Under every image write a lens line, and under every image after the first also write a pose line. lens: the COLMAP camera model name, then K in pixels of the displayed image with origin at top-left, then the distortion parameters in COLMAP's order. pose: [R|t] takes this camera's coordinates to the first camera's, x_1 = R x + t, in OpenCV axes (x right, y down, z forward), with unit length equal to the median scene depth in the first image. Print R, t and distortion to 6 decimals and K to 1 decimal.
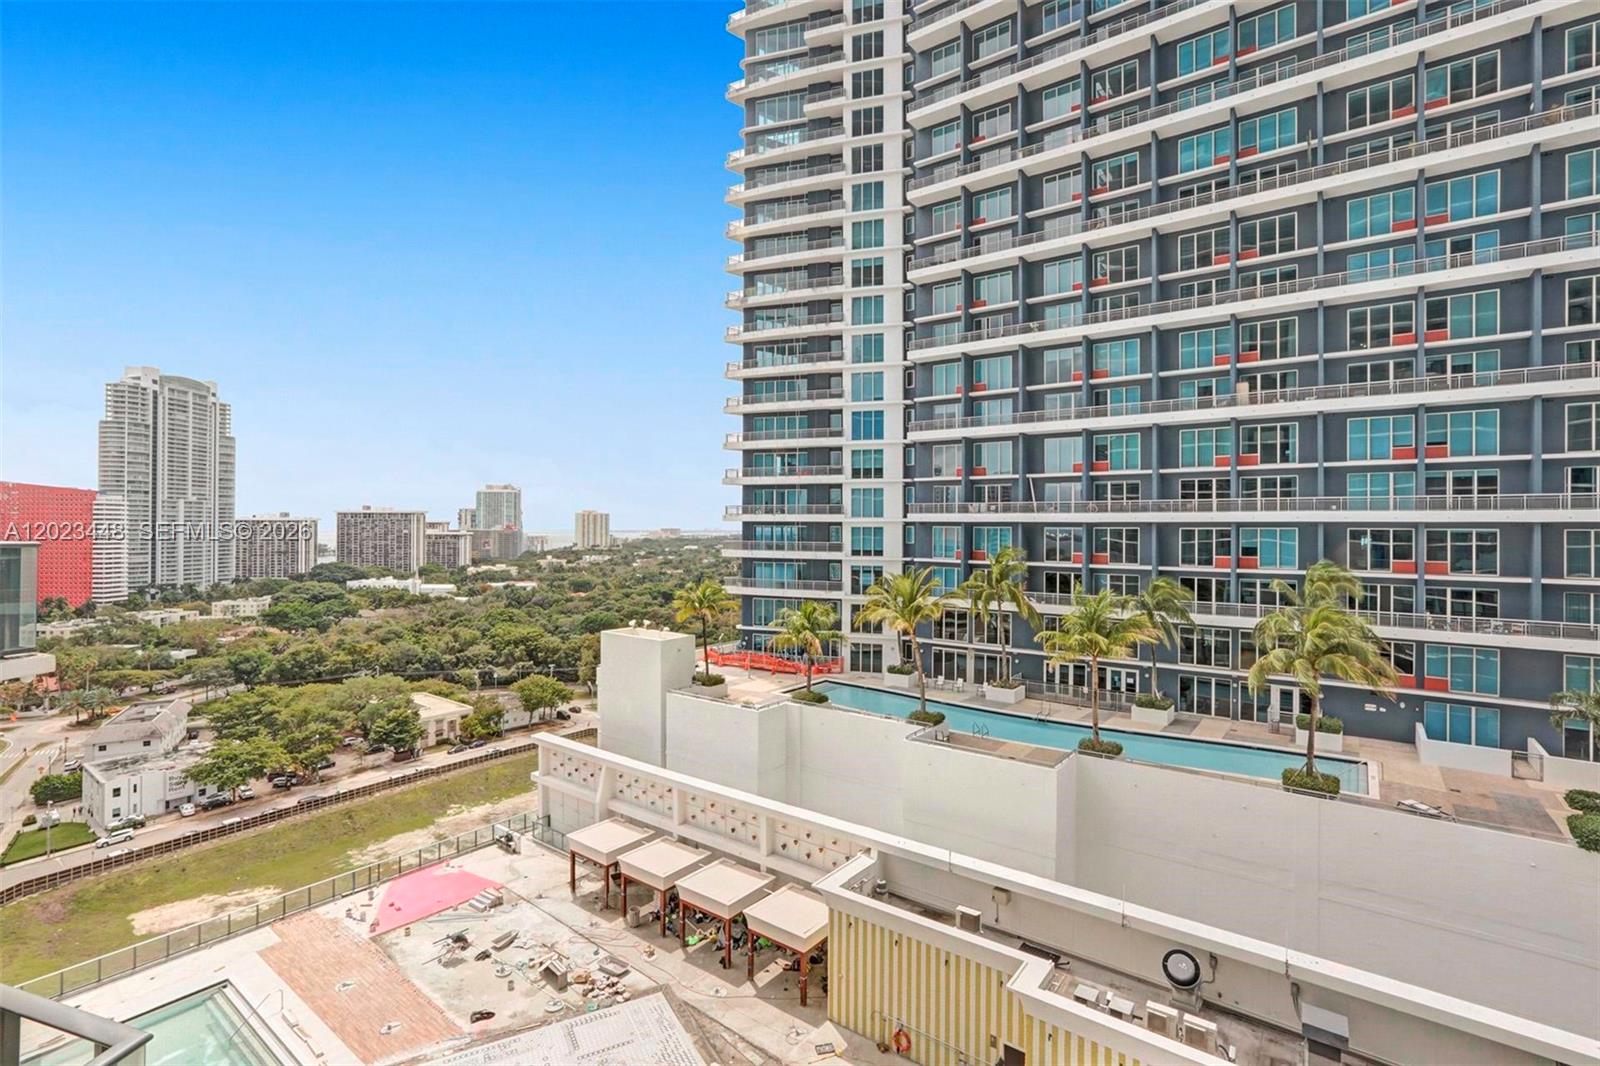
lens RADIAL K [[739.1, 0, 793.0], [0, 739.1, 523.6], [0, 0, 1]] dist [-0.043840, 0.022597]
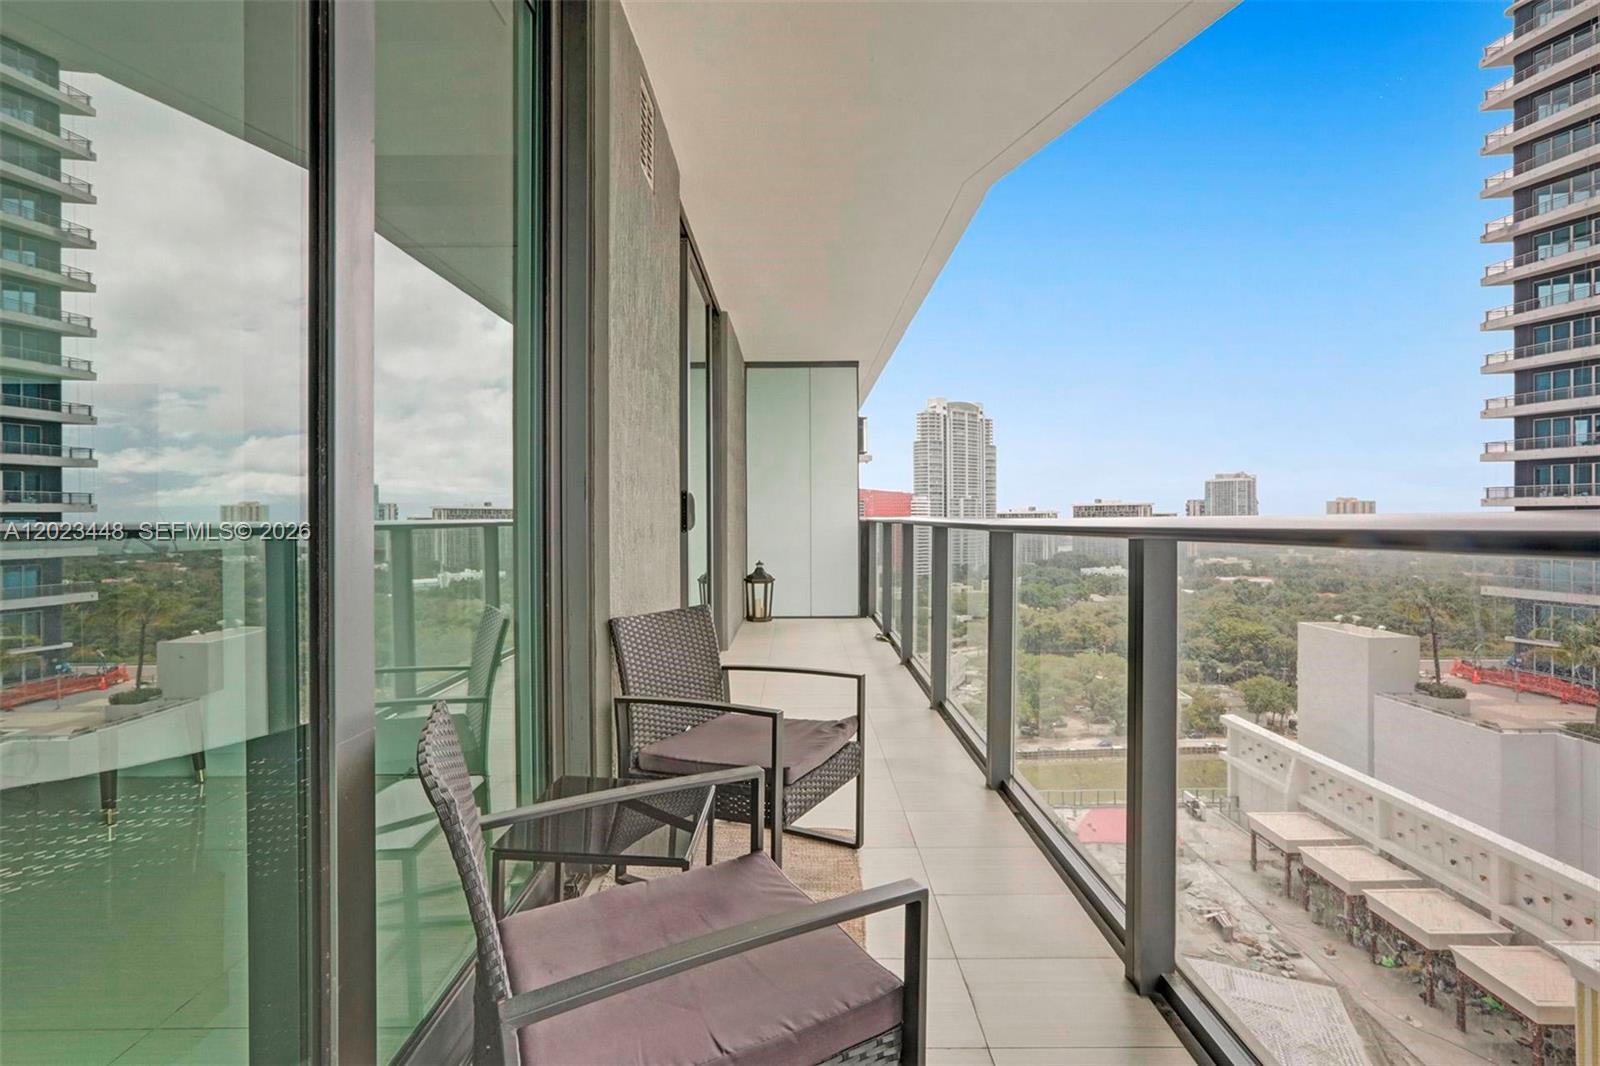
lens RADIAL K [[741.5, 0, 802.1], [0, 741.5, 517.8], [0, 0, 1]] dist [-0.030672, 0.015965]
pose [[0.609858, -0.006377, -0.792485, 0.085842], [0.008808, 0.999960, -0.001268, 0.003420], [0.792461, -0.006207, 0.609890, -0.084758]]
